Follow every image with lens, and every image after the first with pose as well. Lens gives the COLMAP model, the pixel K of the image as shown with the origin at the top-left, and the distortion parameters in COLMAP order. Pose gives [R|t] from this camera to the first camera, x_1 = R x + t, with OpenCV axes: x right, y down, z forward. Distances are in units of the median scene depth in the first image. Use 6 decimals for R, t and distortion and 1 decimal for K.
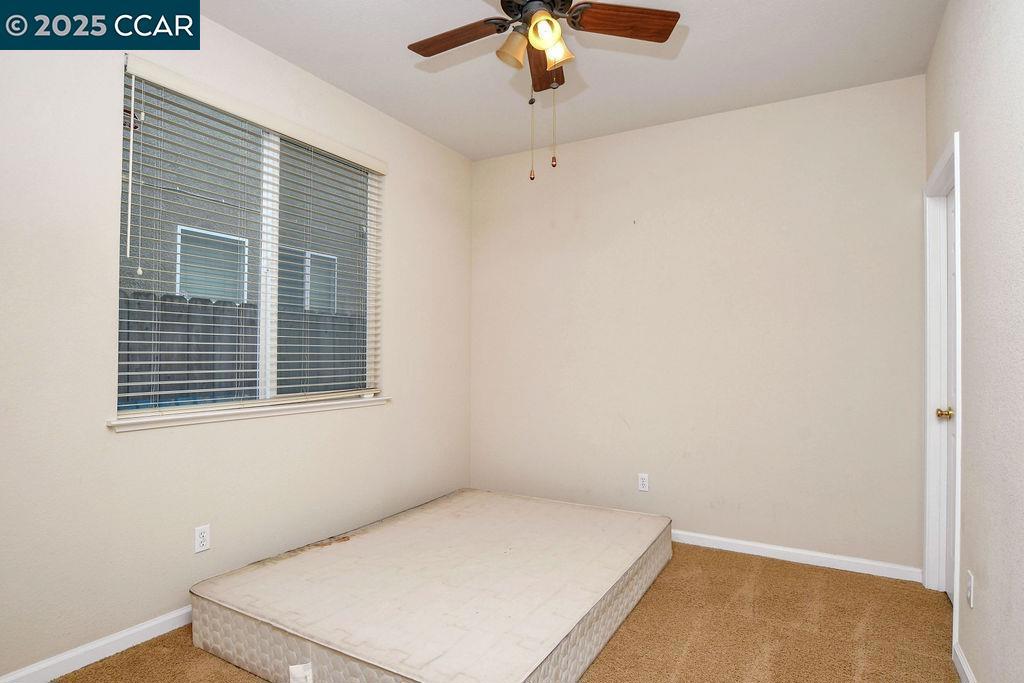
lens RADIAL K [[551.5, 0, 514.3], [0, 551.5, 349.9], [0, 0, 1]] dist [-0.025948, 0.002891]
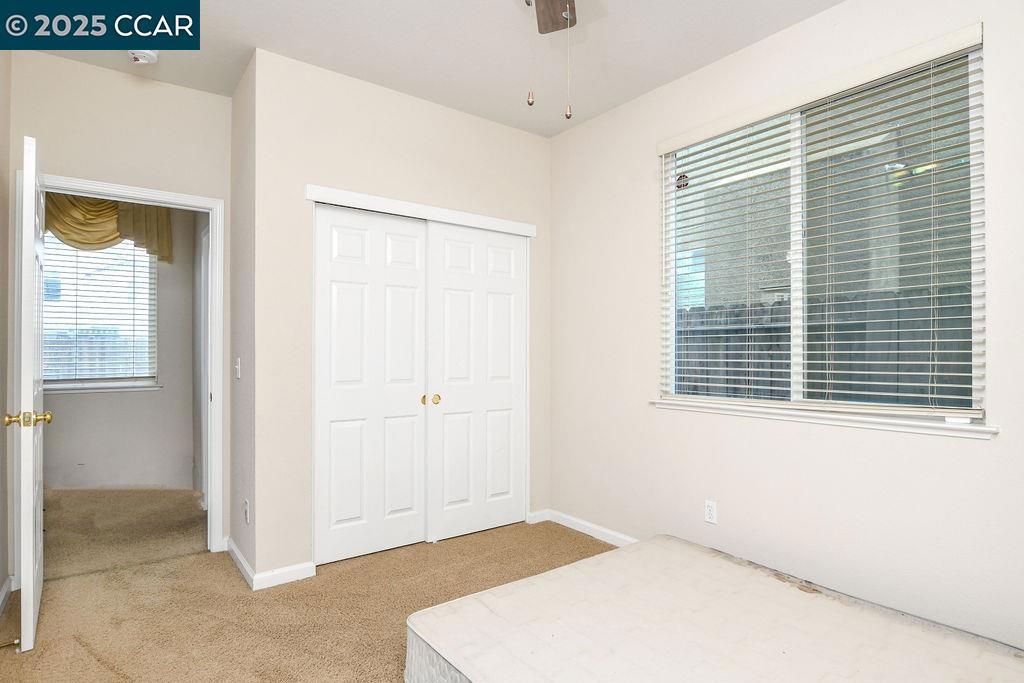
lens RADIAL K [[551.5, 0, 515.5], [0, 551.5, 340.8], [0, 0, 1]] dist [-0.025948, 0.002891]
pose [[-0.404023, -0.025834, -0.914384, 0.581490], [0.007080, 0.999483, -0.031366, 0.012648], [0.914721, -0.019146, -0.403631, 0.948283]]
